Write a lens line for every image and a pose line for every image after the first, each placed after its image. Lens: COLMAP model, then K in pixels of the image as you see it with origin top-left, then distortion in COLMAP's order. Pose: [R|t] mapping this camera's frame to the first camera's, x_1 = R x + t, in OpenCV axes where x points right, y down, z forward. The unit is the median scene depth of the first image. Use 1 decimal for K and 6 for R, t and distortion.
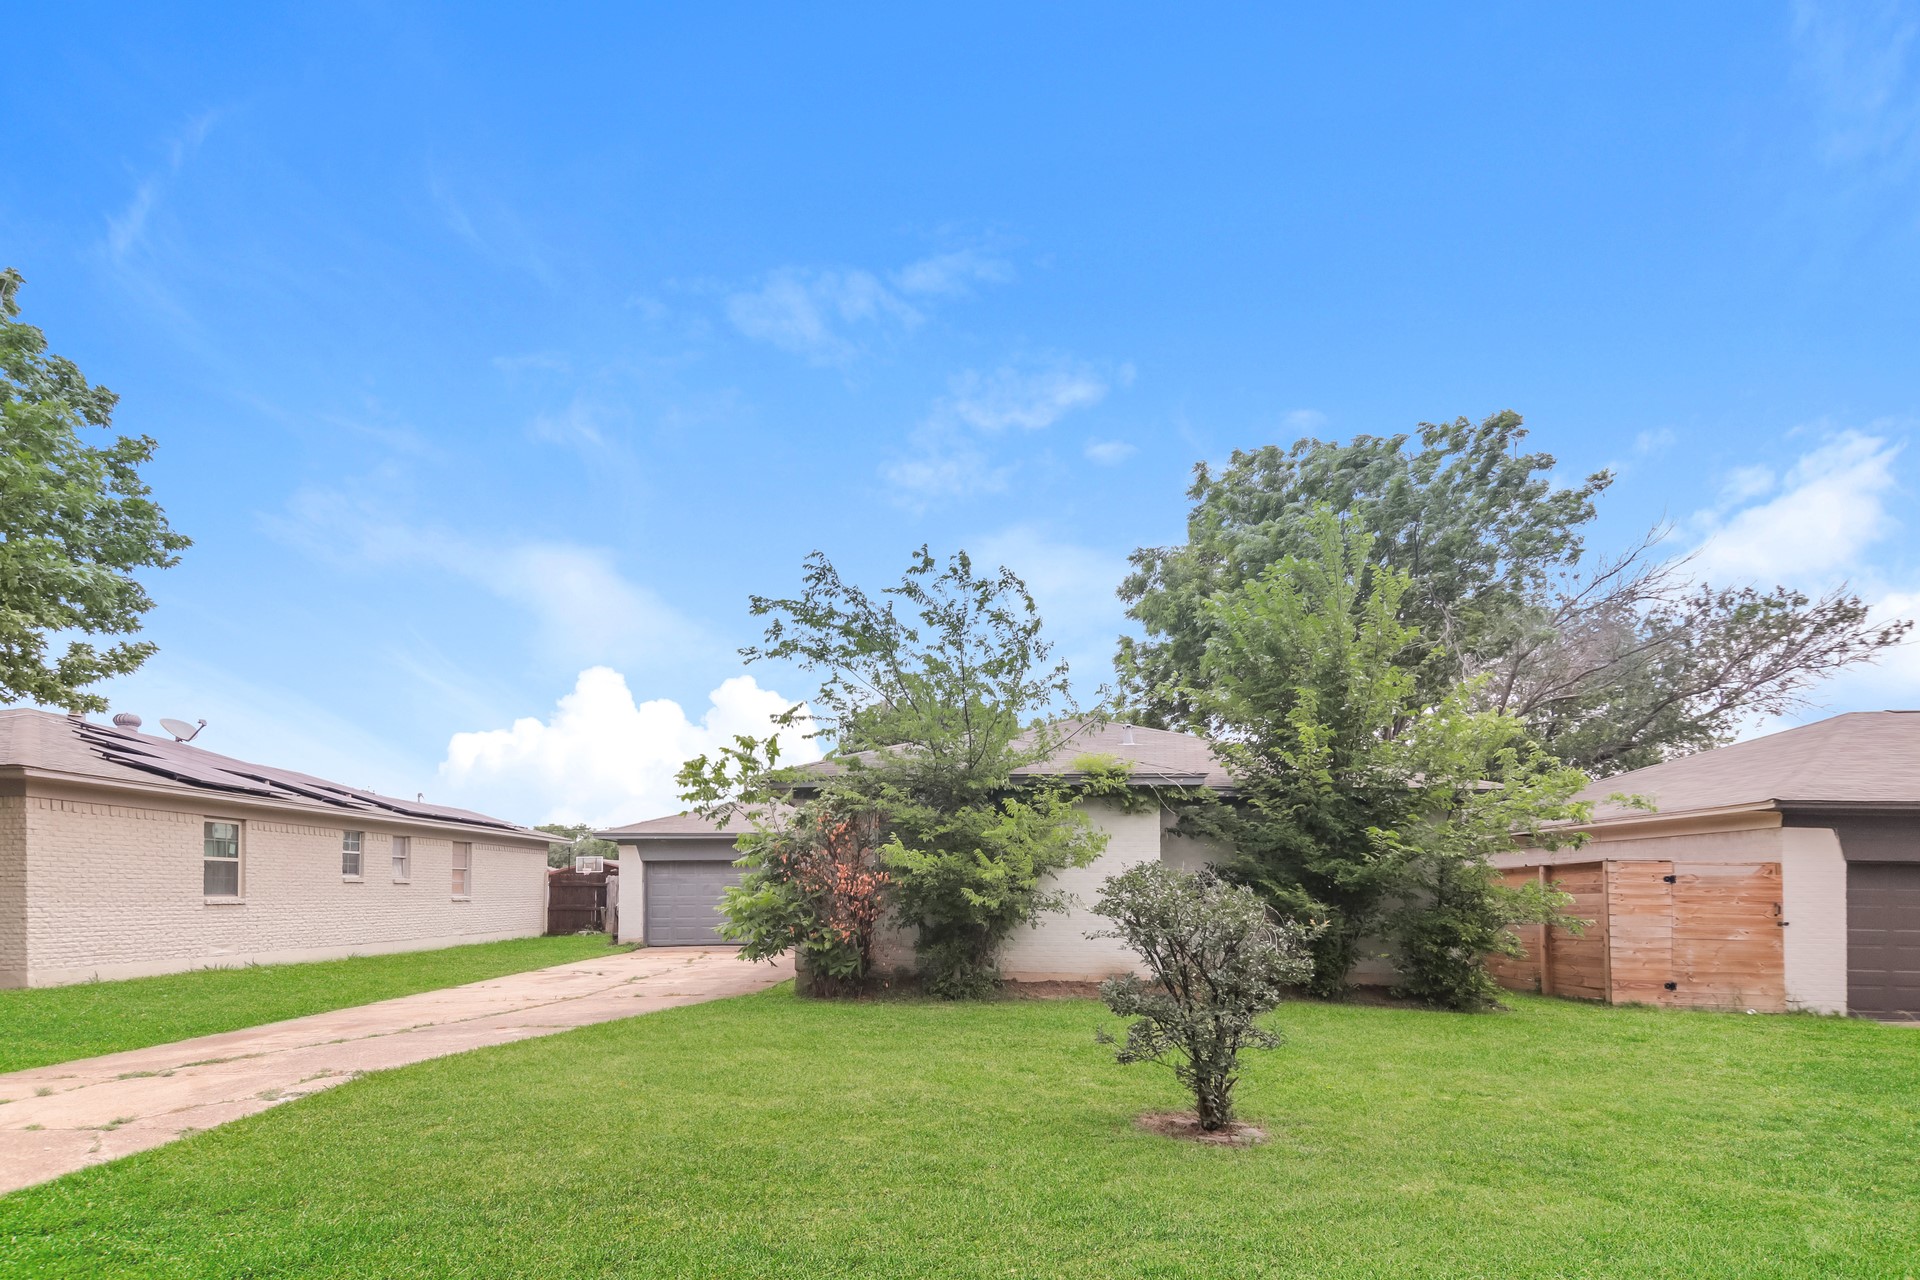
lens RADIAL K [[828.9, 0, 954.1], [0, 828.9, 624.2], [0, 0, 1]] dist [0.102597, -0.037280]
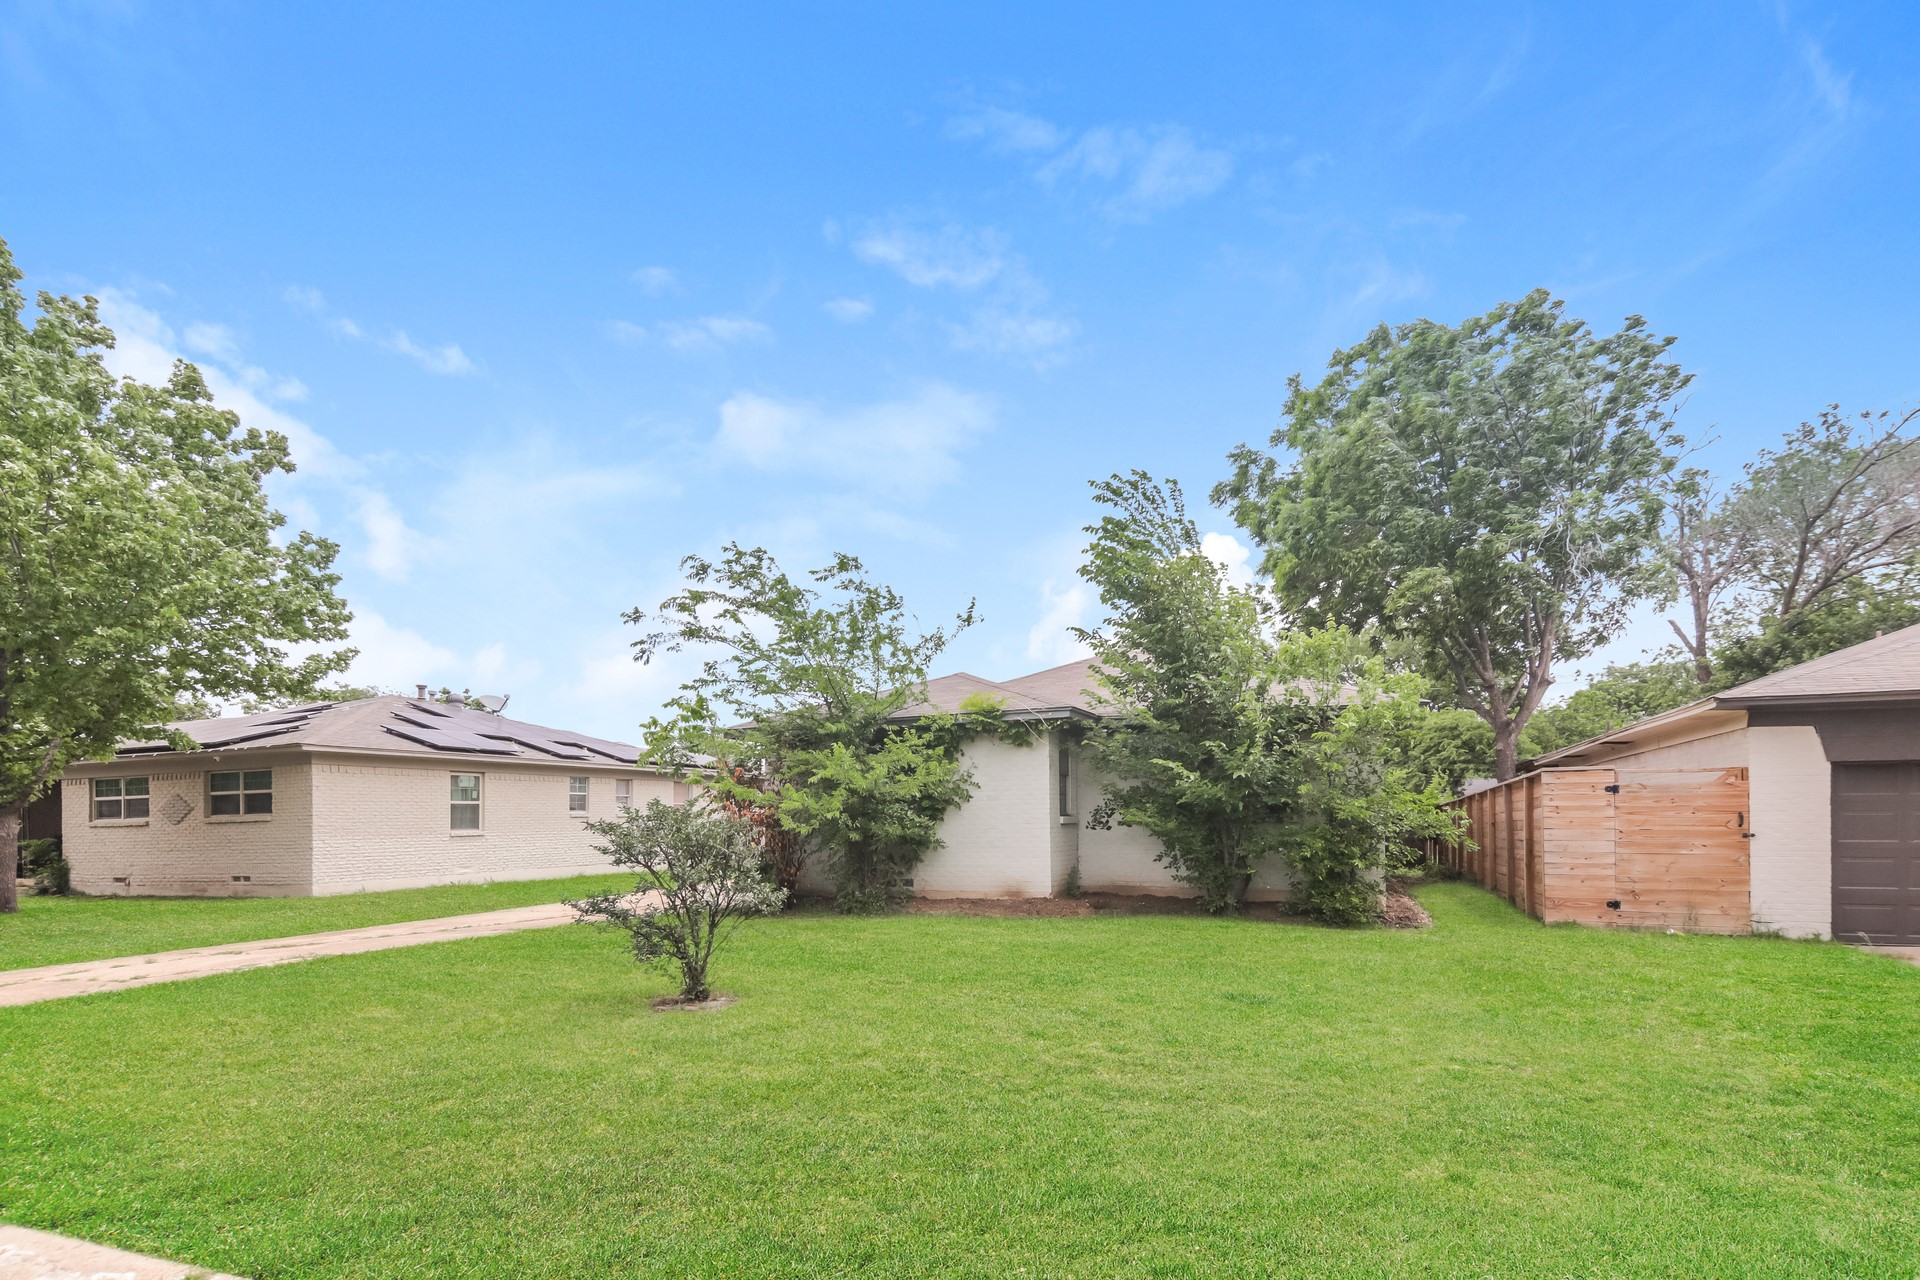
lens RADIAL K [[828.9, 0, 954.1], [0, 828.9, 624.2], [0, 0, 1]] dist [0.102597, -0.037280]
pose [[0.955795, -0.084302, -0.281690, 0.443287], [0.106064, 0.992368, 0.062894, -0.003532], [0.274238, -0.089991, 0.957442, -0.021034]]
